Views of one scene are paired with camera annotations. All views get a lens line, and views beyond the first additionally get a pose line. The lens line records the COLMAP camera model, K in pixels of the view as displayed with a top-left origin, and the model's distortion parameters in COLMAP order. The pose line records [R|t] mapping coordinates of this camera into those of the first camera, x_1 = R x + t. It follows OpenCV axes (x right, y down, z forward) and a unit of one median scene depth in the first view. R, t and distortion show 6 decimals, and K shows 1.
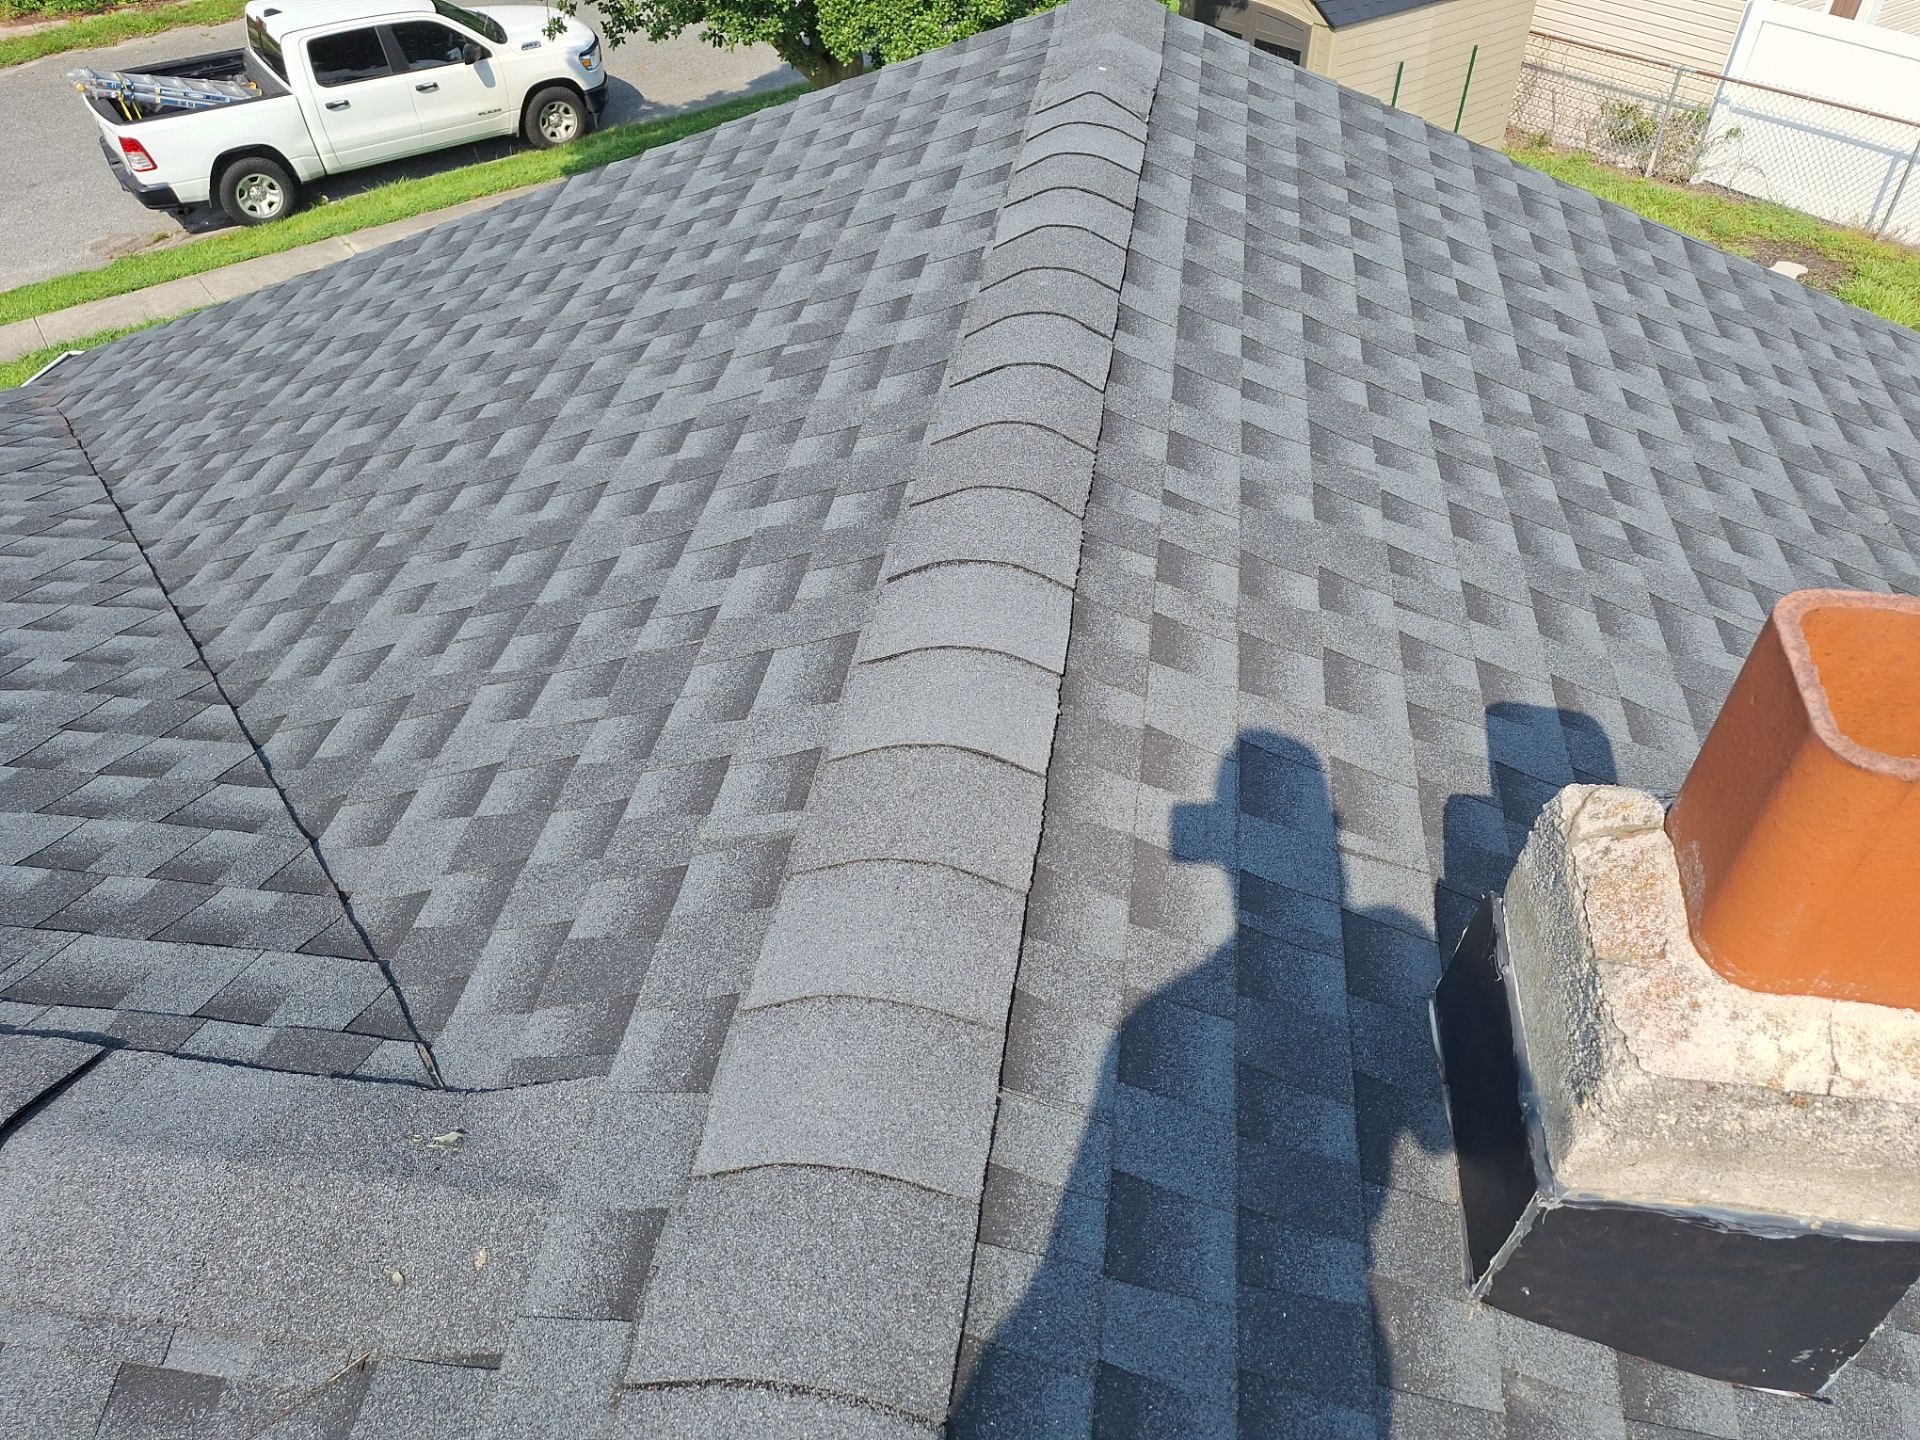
lens RADIAL K [[1335.6, 0, 971.0], [0, 1335.6, 762.1], [0, 0, 1]] dist [0.067690, -0.069051]
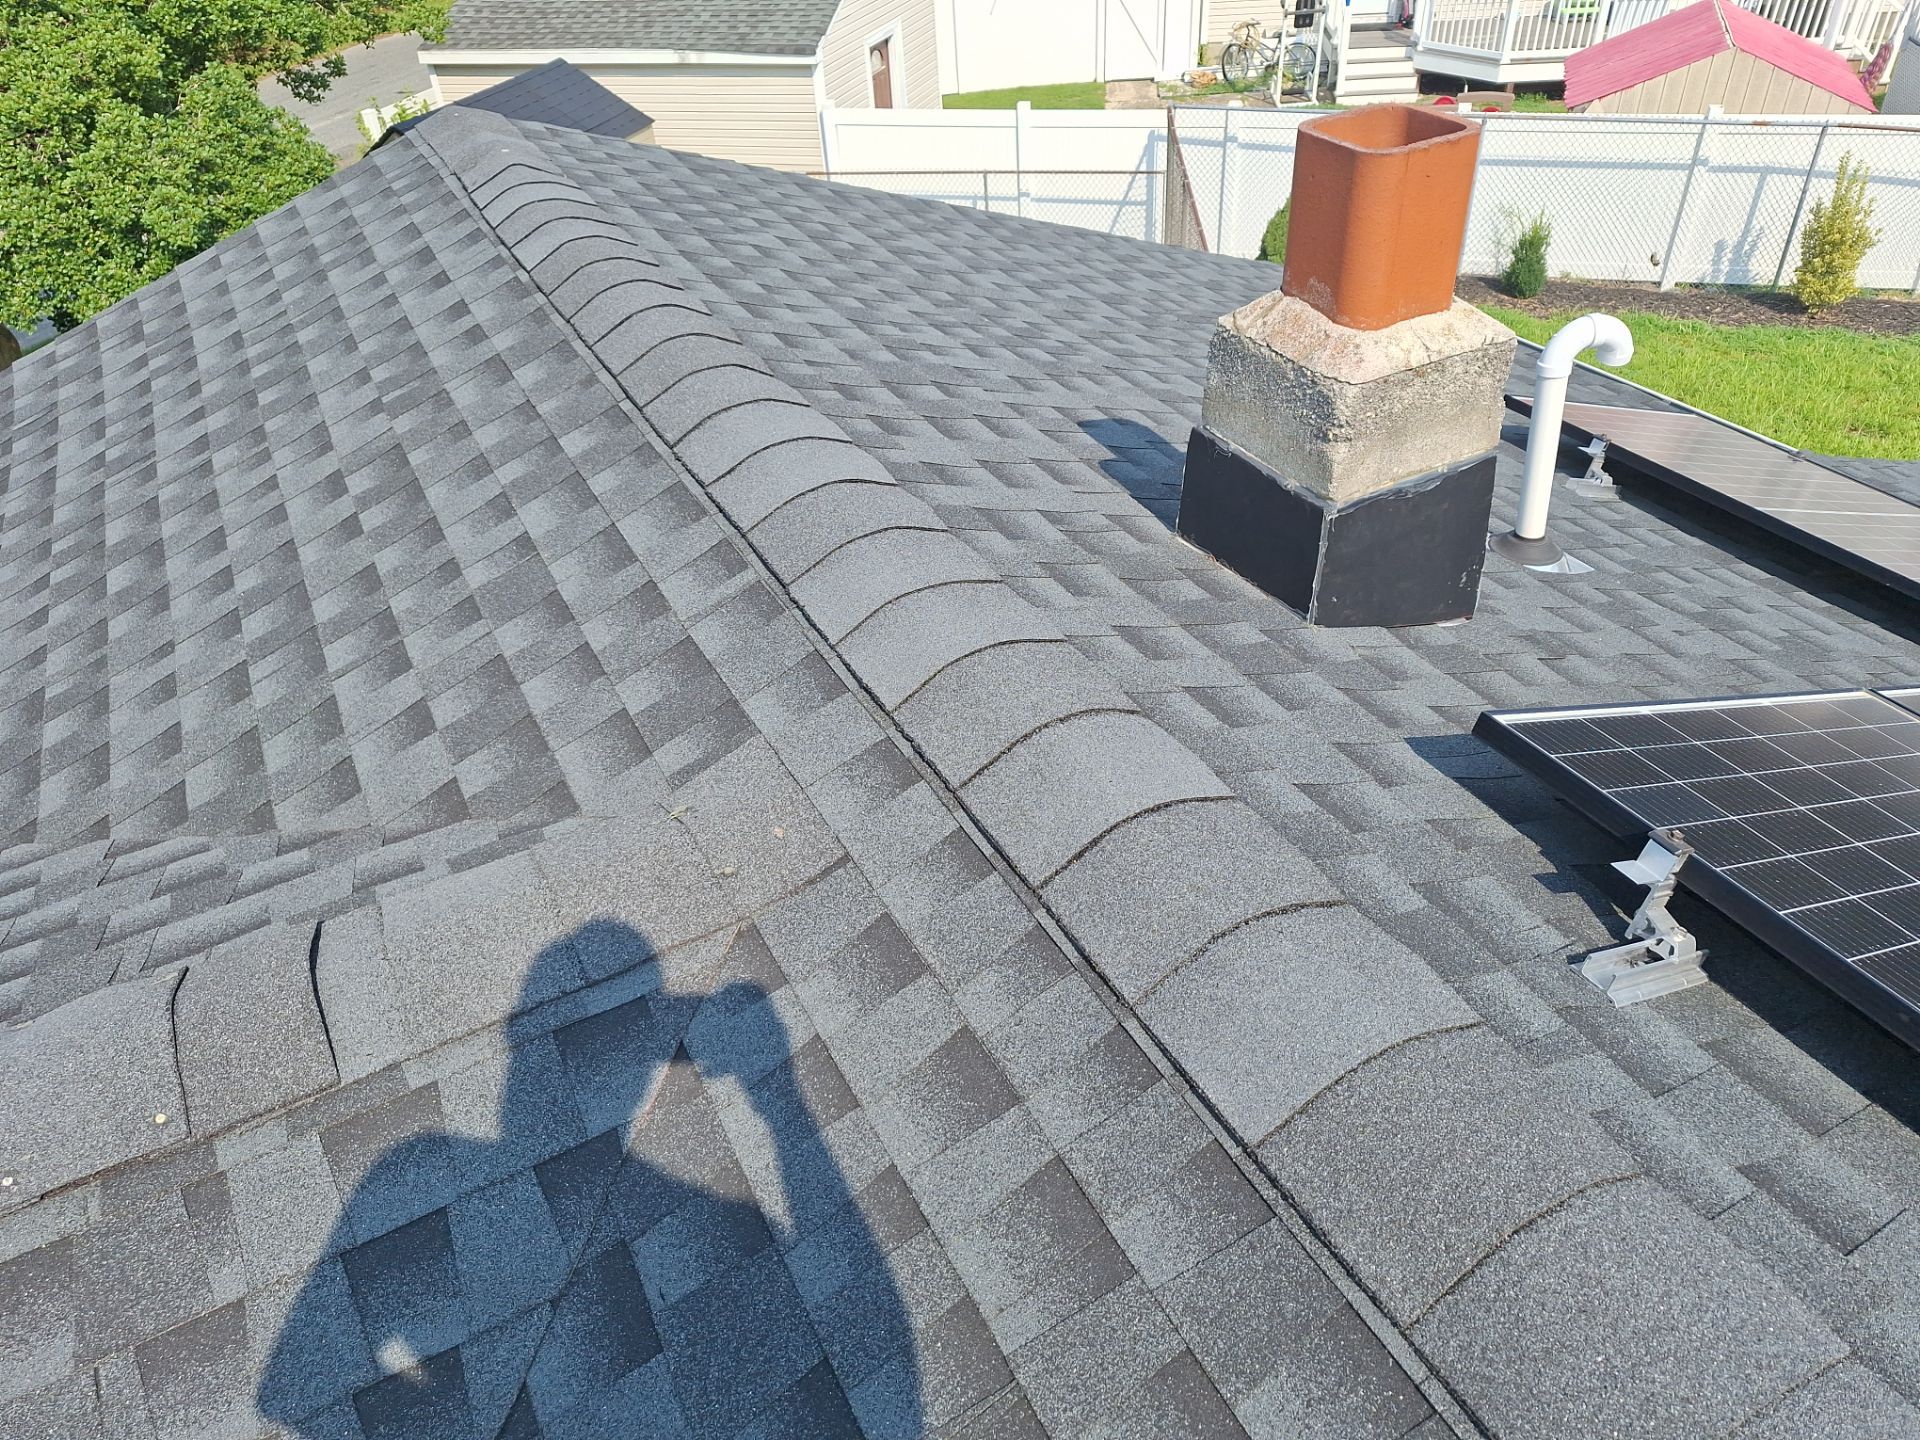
lens RADIAL K [[1335.6, 0, 975.5], [0, 1335.6, 725.7], [0, 0, 1]] dist [0.067690, -0.069051]
pose [[0.811538, -0.384366, 0.440078, -0.253013], [0.441692, 0.896617, -0.031404, 0.136536], [-0.382511, 0.219864, 0.897410, -0.089233]]
